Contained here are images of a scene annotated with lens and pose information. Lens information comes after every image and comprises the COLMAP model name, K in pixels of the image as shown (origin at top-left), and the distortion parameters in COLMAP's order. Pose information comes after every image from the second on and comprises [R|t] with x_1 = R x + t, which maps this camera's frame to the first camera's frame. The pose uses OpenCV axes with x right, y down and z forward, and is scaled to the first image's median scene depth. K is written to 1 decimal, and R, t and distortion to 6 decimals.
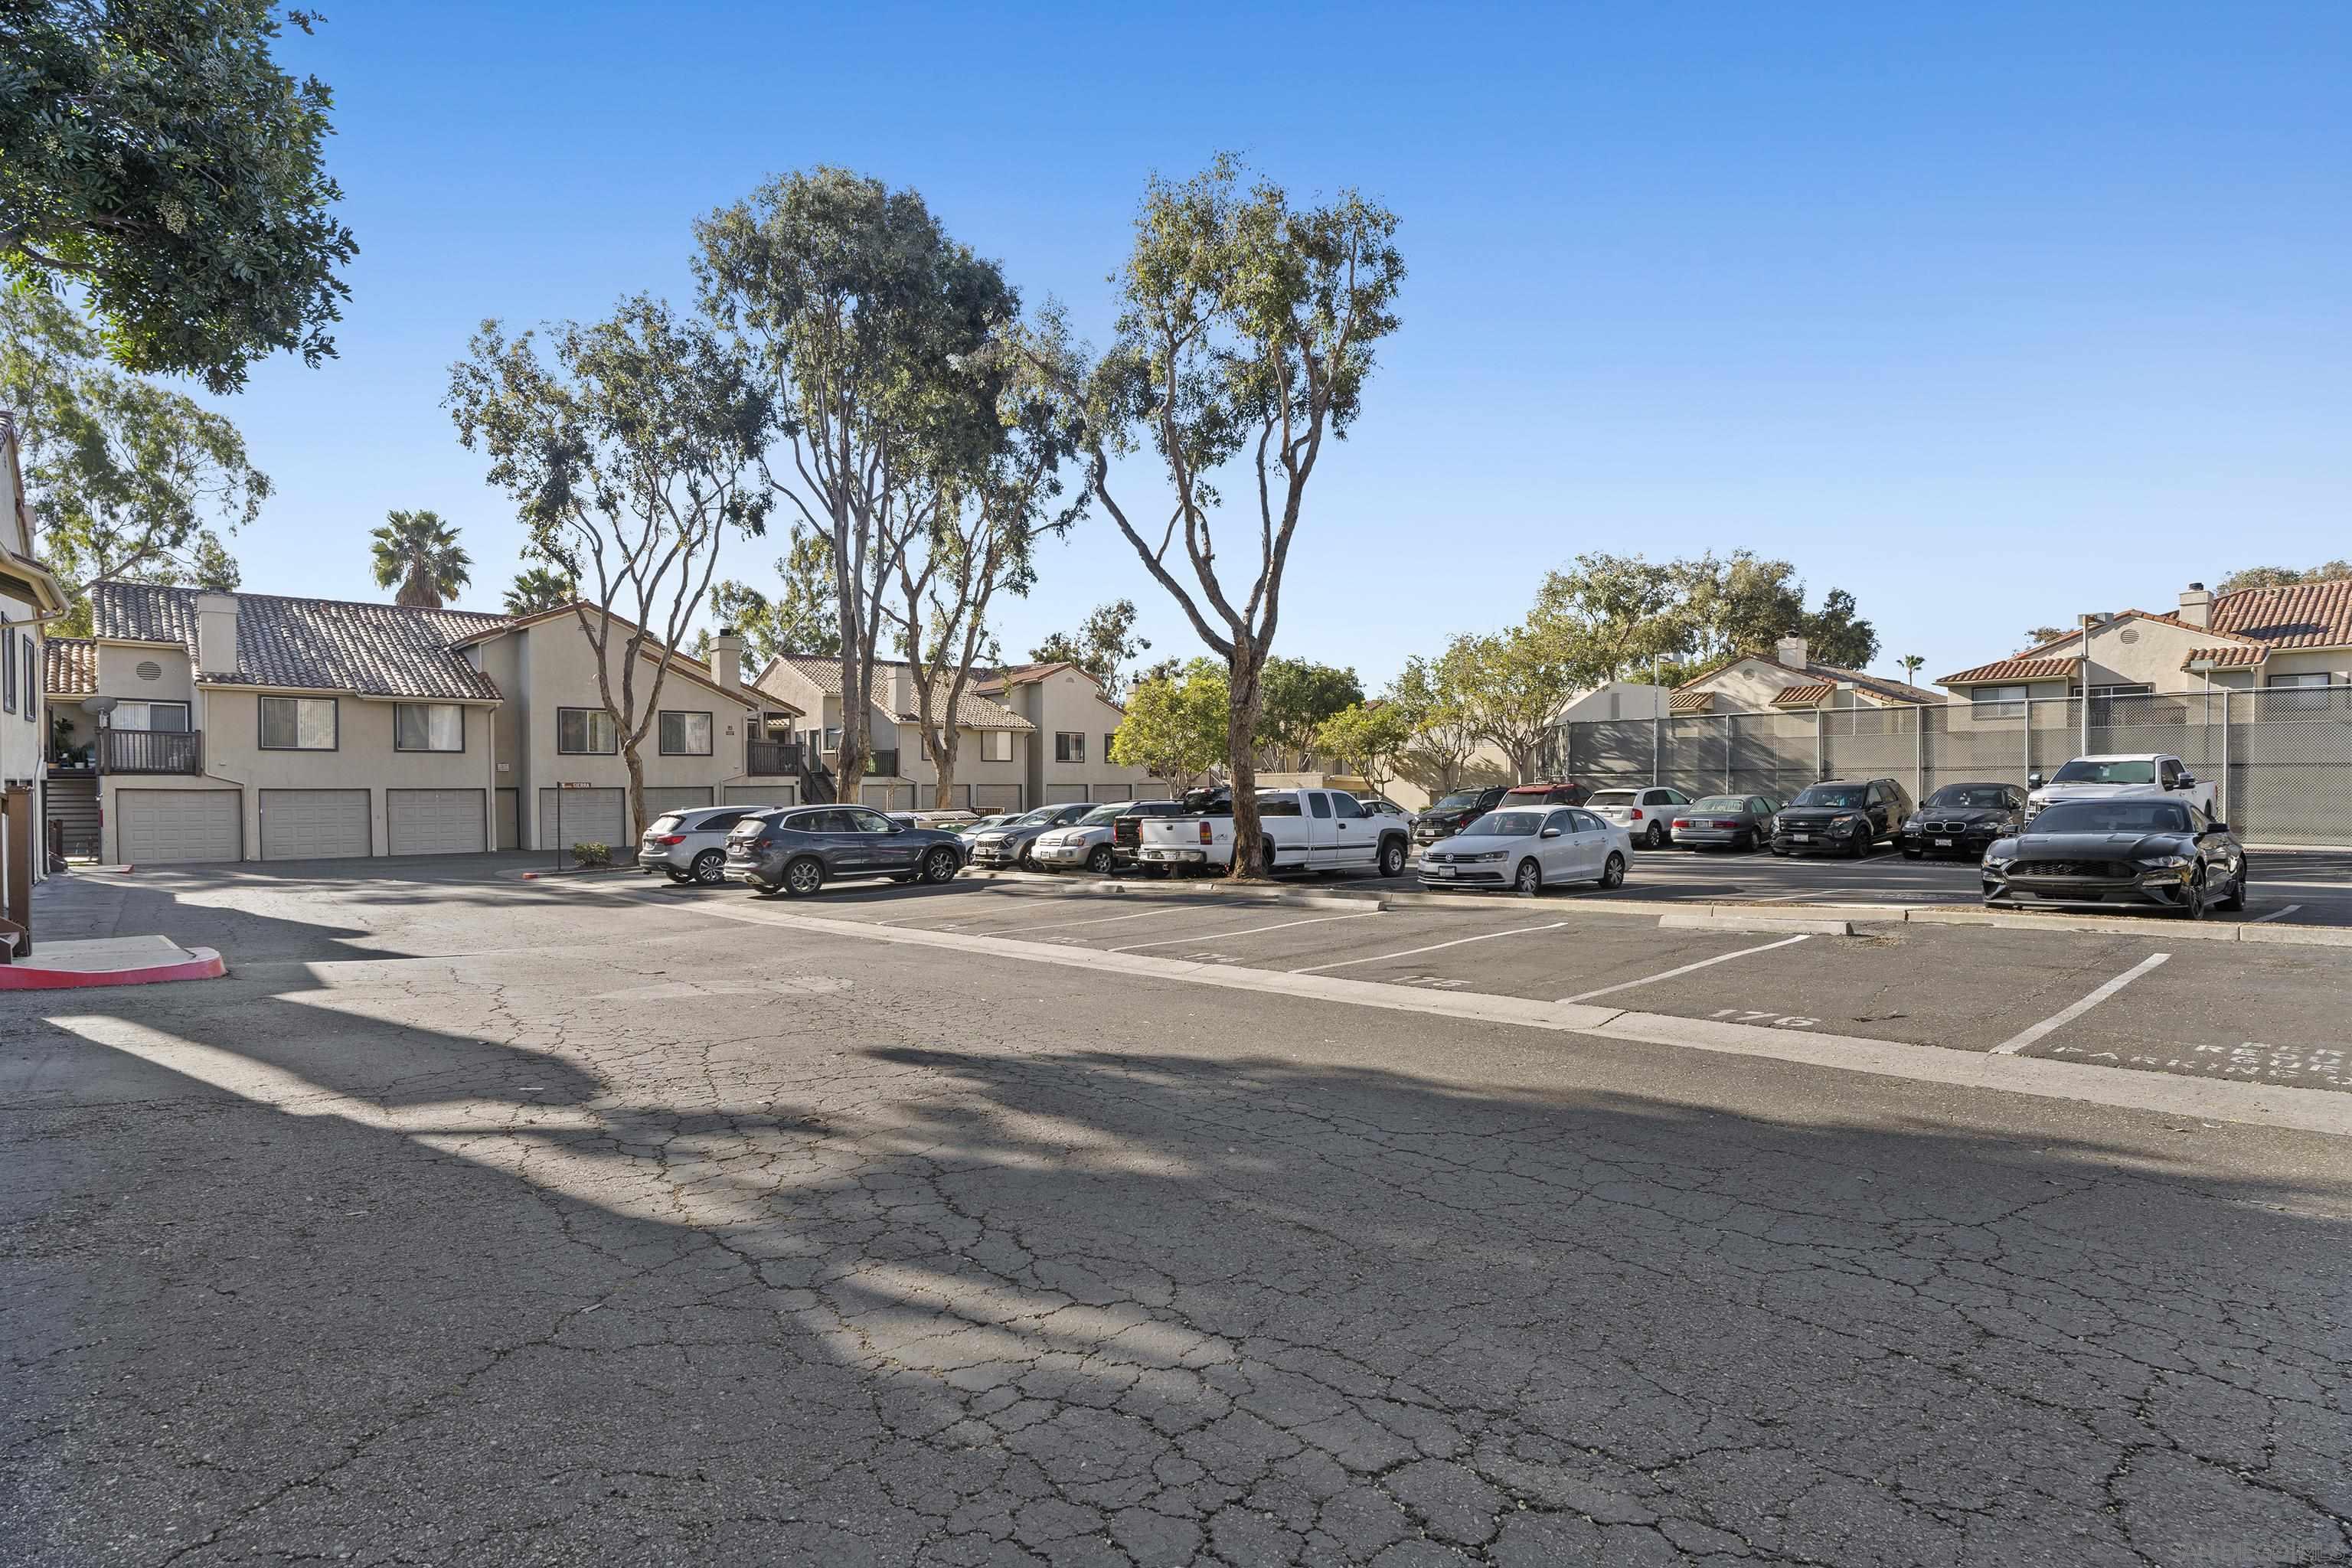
lens RADIAL K [[1156.5, 0, 1161.0], [0, 1156.5, 780.9], [0, 0, 1]] dist [-0.000559, -0.000439]
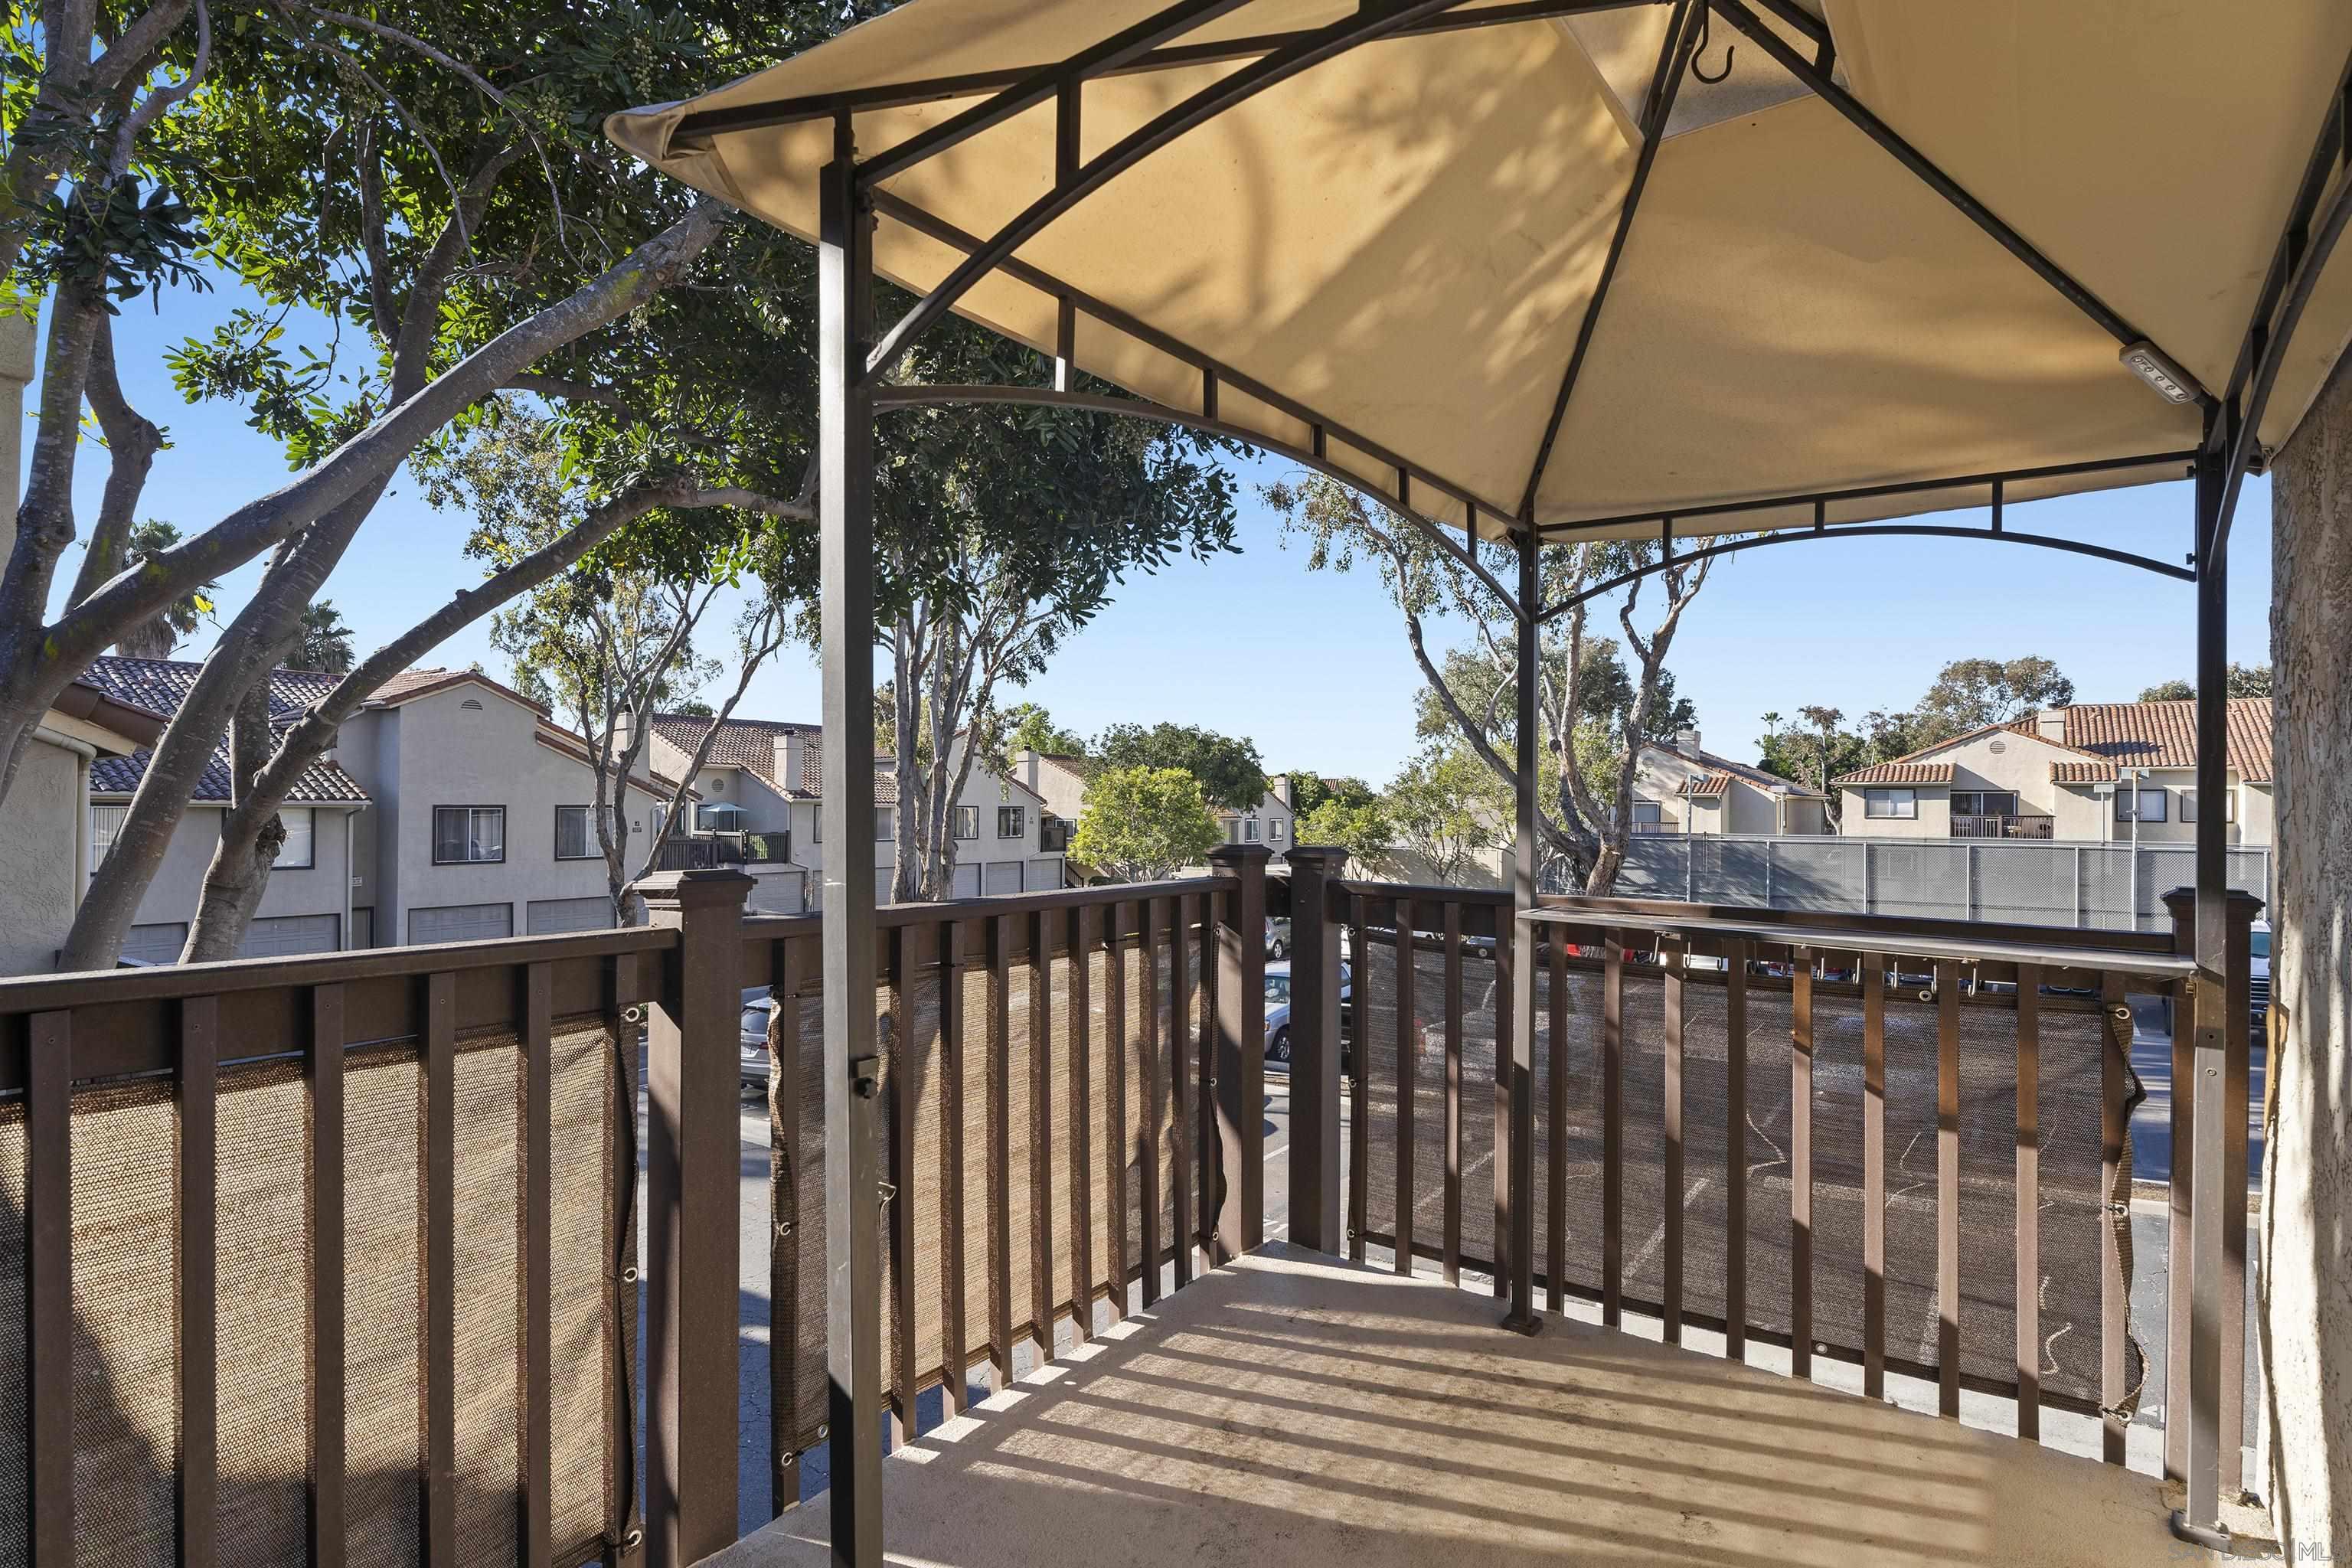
lens RADIAL K [[1185.9, 0, 1148.8], [0, 1185.9, 788.9], [0, 0, 1]] dist [-0.006841, 0.000549]
pose [[0.973988, 0.013652, 0.226187, -0.200156], [-0.011528, 0.999876, -0.010706, -0.063557], [-0.226305, 0.007820, 0.974025, 0.087521]]
